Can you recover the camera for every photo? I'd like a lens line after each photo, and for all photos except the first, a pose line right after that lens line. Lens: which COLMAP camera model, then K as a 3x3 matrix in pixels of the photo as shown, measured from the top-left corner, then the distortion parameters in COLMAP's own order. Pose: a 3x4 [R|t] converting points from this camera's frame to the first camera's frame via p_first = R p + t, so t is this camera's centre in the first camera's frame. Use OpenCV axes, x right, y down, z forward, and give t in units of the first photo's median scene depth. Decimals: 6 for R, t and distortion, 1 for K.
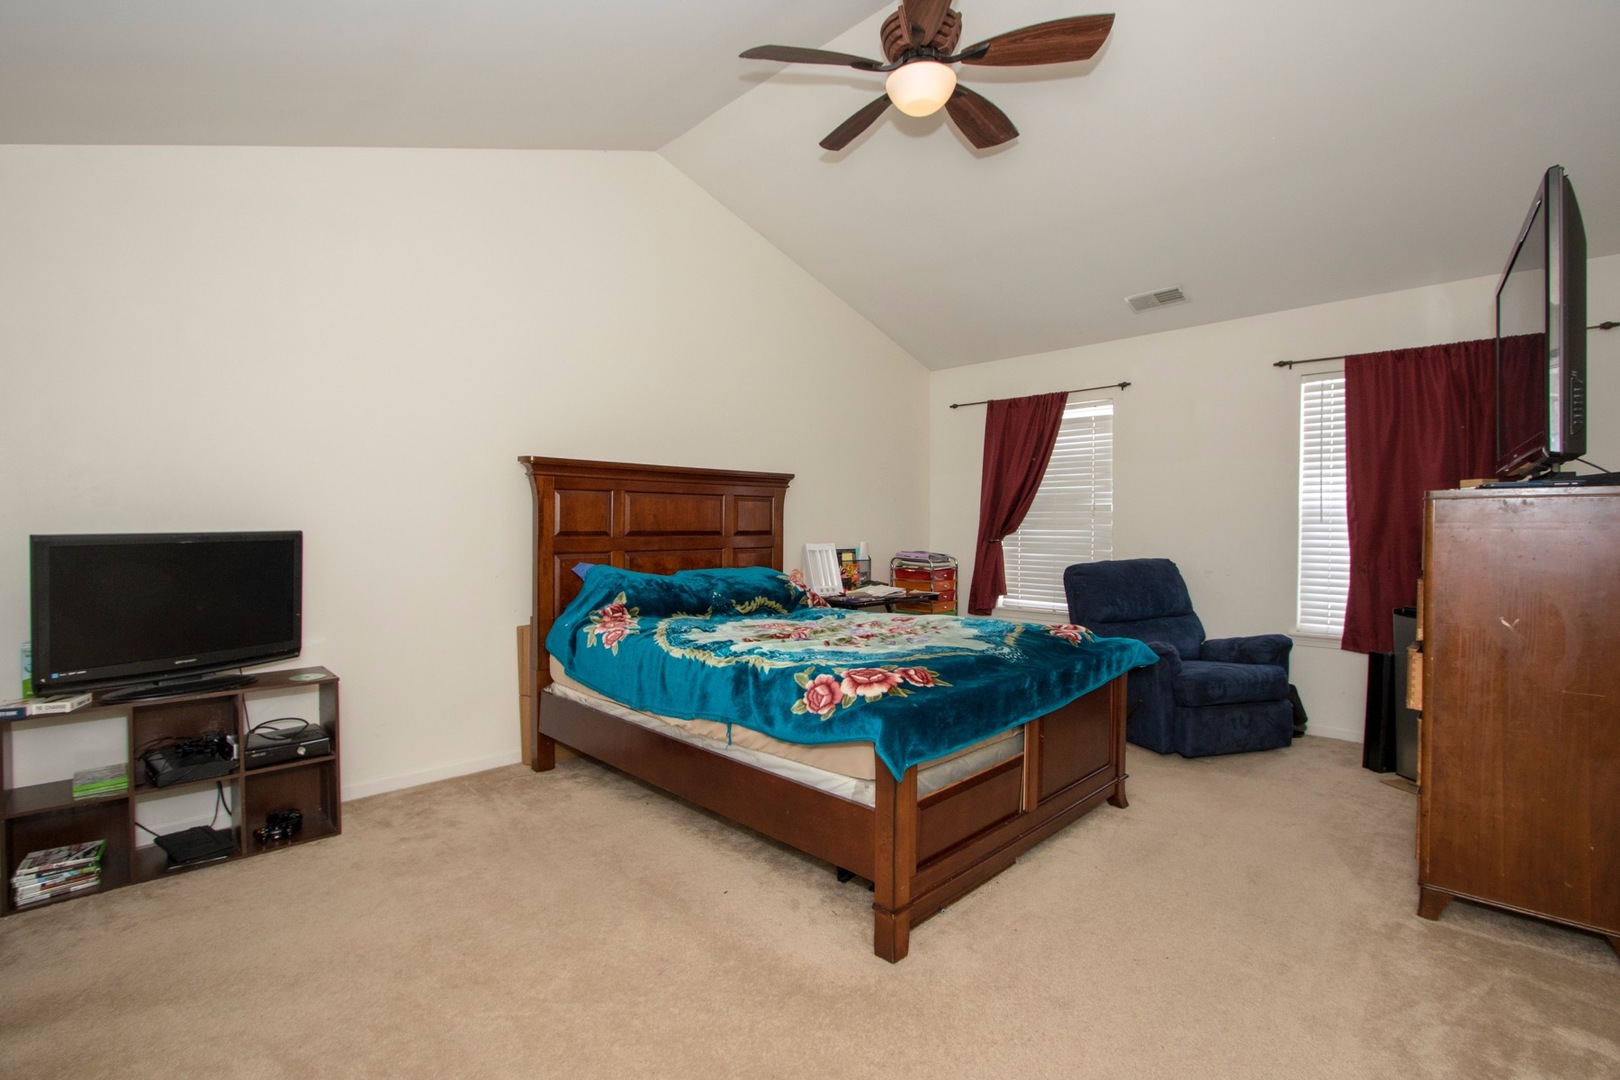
lens RADIAL K [[752.9, 0, 833.1], [0, 752.9, 537.5], [0, 0, 1]] dist [-0.028032, 0.006169]
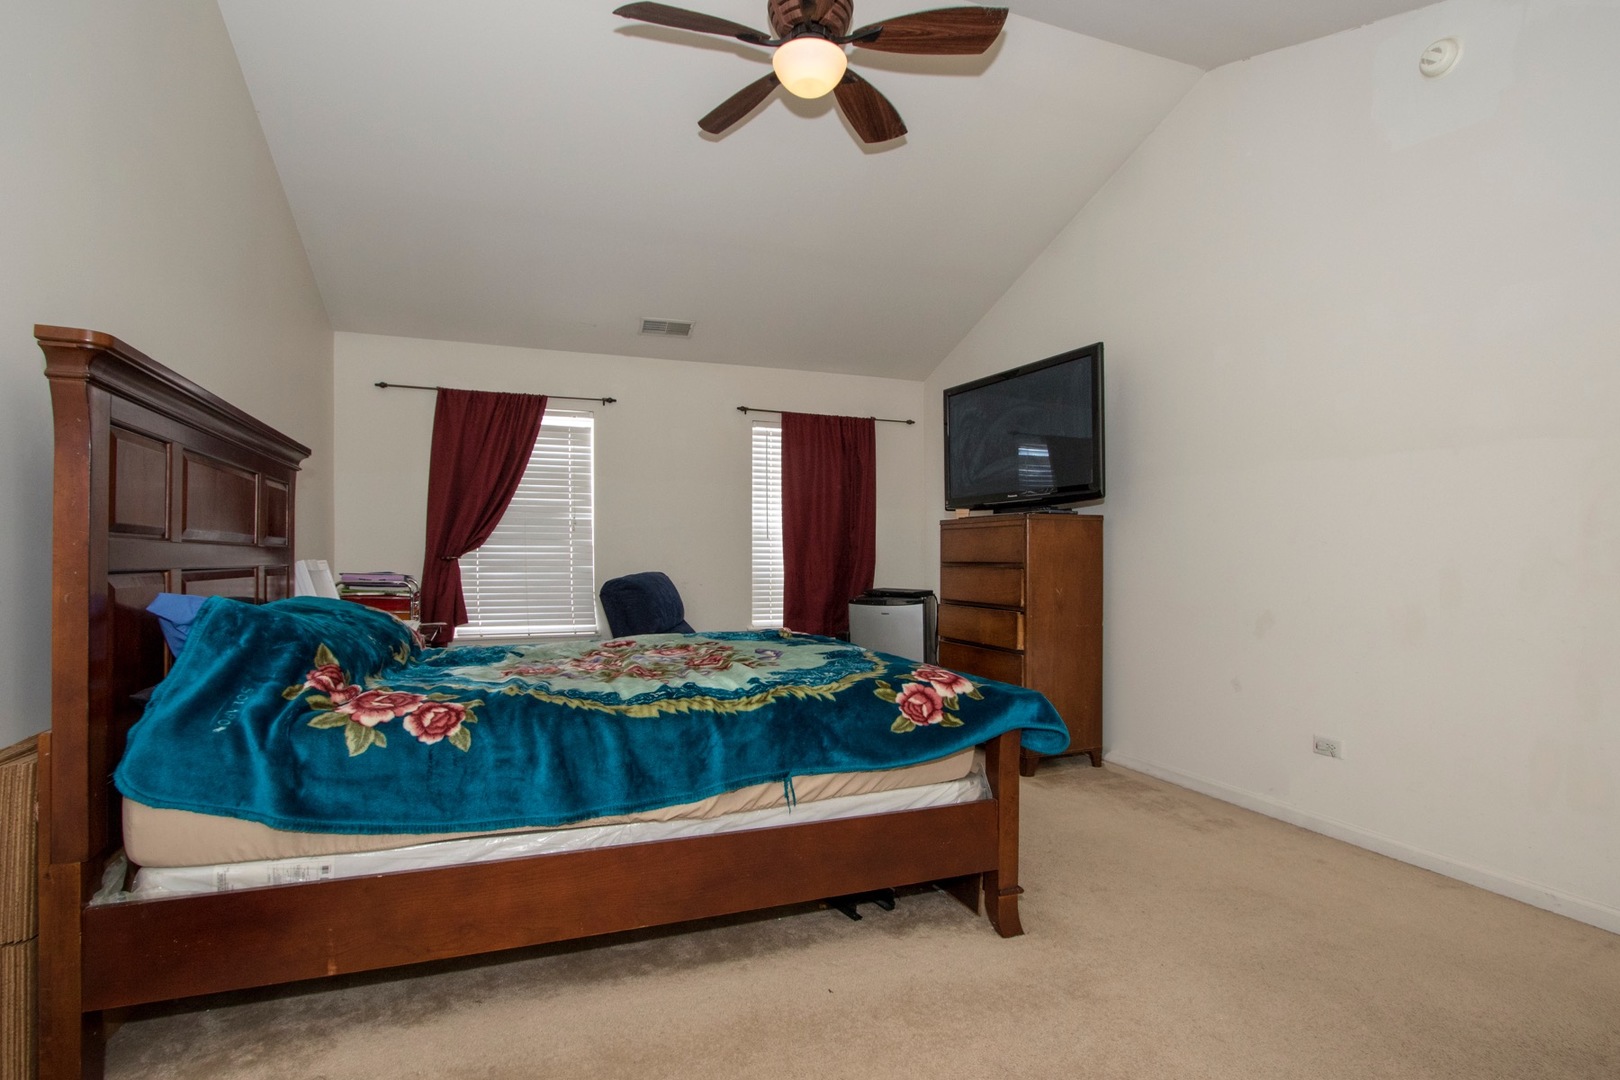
lens RADIAL K [[758.8, 0, 808.0], [0, 758.8, 558.8], [0, 0, 1]] dist [-0.013478, 0.000806]
pose [[0.431808, -0.006519, 0.901942, -0.483522], [0.016362, 0.999866, -0.000607, 0.015136], [-0.901817, 0.015020, 0.431857, 0.379682]]
